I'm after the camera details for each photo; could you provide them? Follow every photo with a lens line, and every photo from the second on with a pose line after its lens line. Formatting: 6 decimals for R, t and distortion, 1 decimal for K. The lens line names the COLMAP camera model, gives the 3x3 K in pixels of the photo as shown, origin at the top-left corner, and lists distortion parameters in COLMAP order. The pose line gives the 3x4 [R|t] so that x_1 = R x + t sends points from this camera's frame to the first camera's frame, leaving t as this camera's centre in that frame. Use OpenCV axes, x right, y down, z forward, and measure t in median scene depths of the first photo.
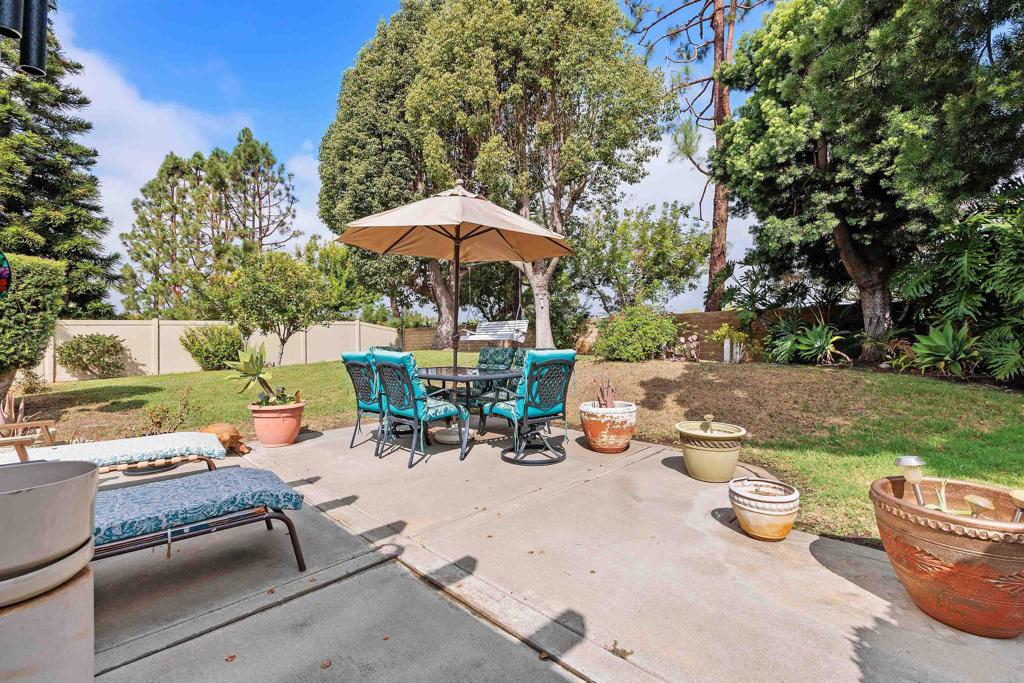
lens RADIAL K [[446.1, 0, 513.9], [0, 446.1, 323.9], [0, 0, 1]] dist [-0.004932, -0.000207]
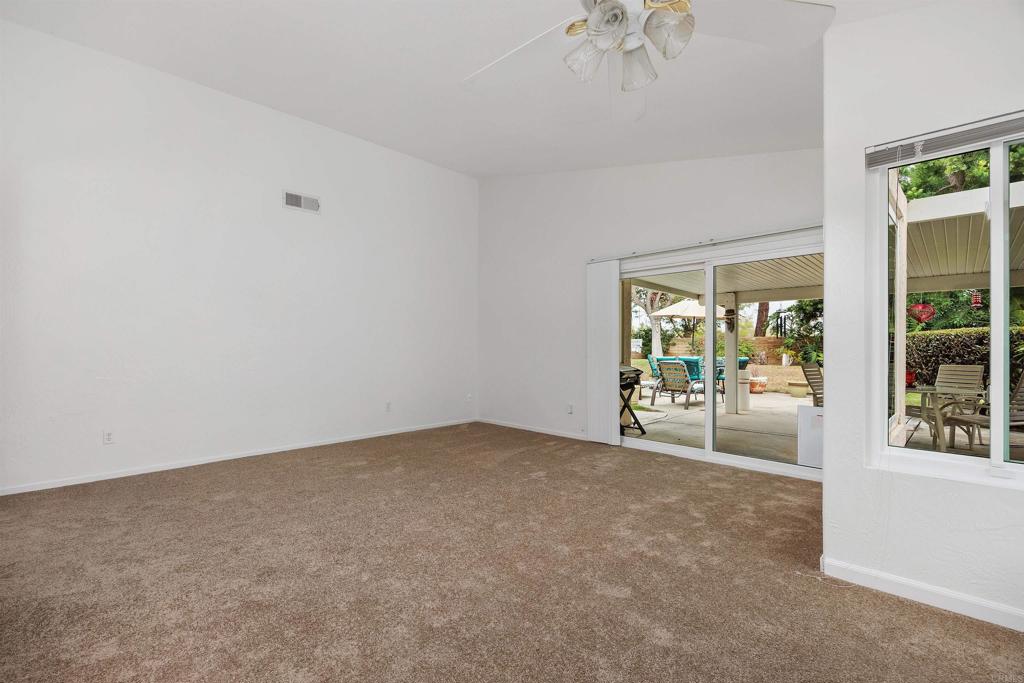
lens RADIAL K [[446.1, 0, 516.1], [0, 446.1, 344.8], [0, 0, 1]] dist [-0.004932, -0.000207]
pose [[0.999863, 0.016484, -0.001620, -0.751811], [-0.016436, 0.999528, 0.025959, -0.041057], [0.002048, -0.025929, 0.999662, -1.044400]]
